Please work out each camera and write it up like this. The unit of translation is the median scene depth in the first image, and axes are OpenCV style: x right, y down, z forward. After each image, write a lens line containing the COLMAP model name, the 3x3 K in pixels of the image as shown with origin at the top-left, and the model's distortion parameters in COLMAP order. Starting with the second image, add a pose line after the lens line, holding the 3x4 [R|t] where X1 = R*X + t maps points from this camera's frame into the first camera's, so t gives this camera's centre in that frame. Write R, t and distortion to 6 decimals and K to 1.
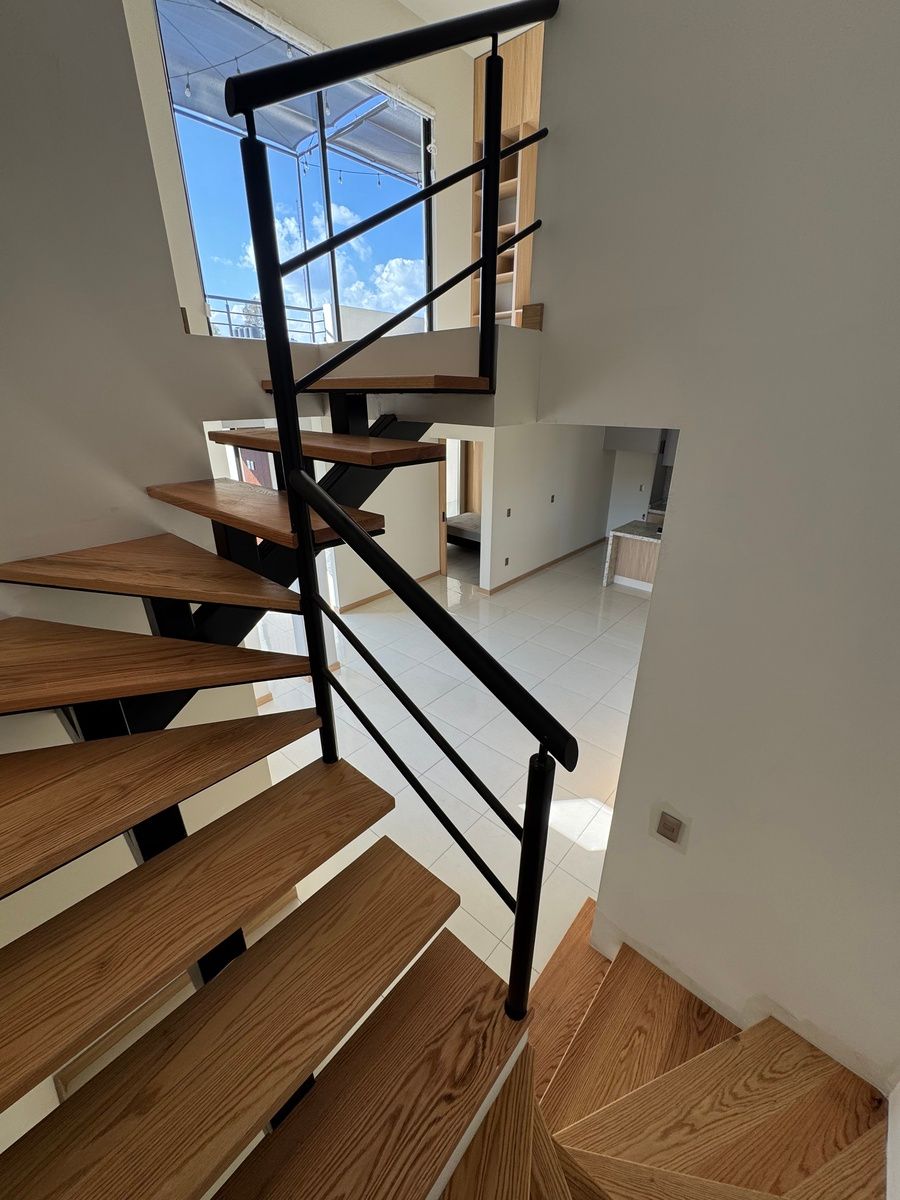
lens RADIAL K [[478.0, 0, 447.3], [0, 478.0, 603.8], [0, 0, 1]] dist [0.000804, -0.000089]
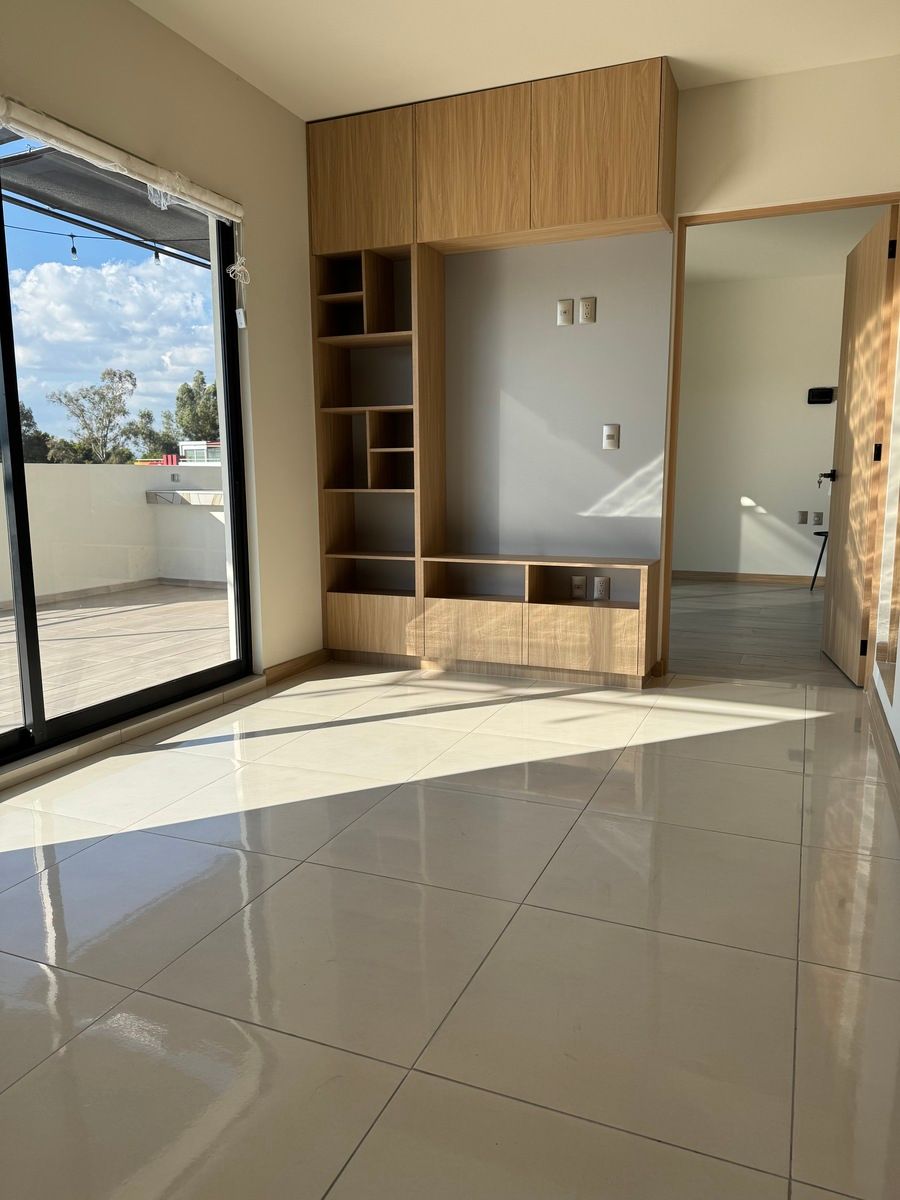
lens RADIAL K [[850.4, 0, 451.8], [0, 850.4, 599.0], [0, 0, 1]] dist [0.022524, -0.026861]
pose [[0.943302, -0.051285, 0.327949, -0.124346], [0.132932, 0.963671, -0.231663, -0.410203], [-0.304154, 0.262123, 0.915850, 0.243512]]
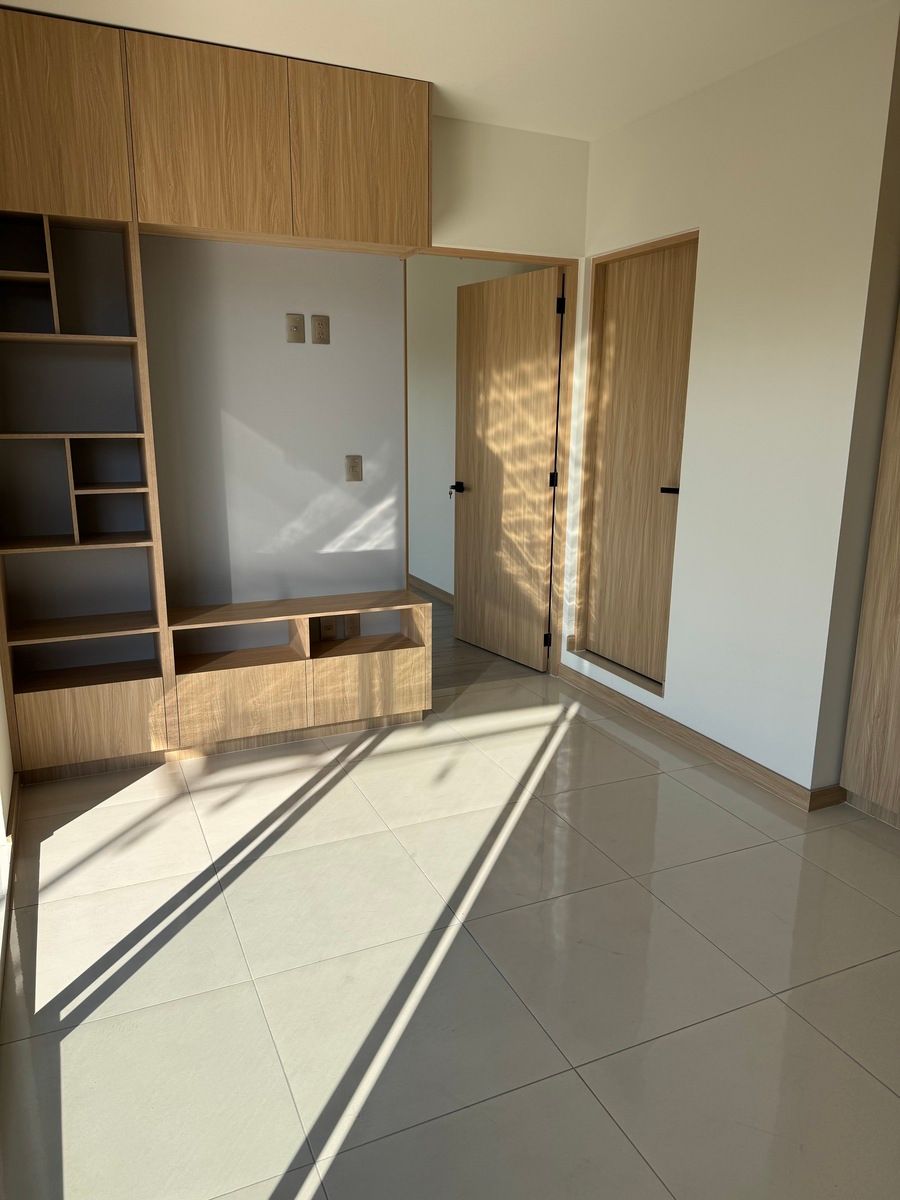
lens RADIAL K [[850.4, 0, 454.0], [0, 850.4, 601.4], [0, 0, 1]] dist [0.022524, -0.026861]
pose [[0.391498, -0.194065, 0.899482, -0.413025], [0.360021, 0.931889, 0.044358, -0.640814], [-0.846826, 0.306466, 0.434700, 0.560839]]
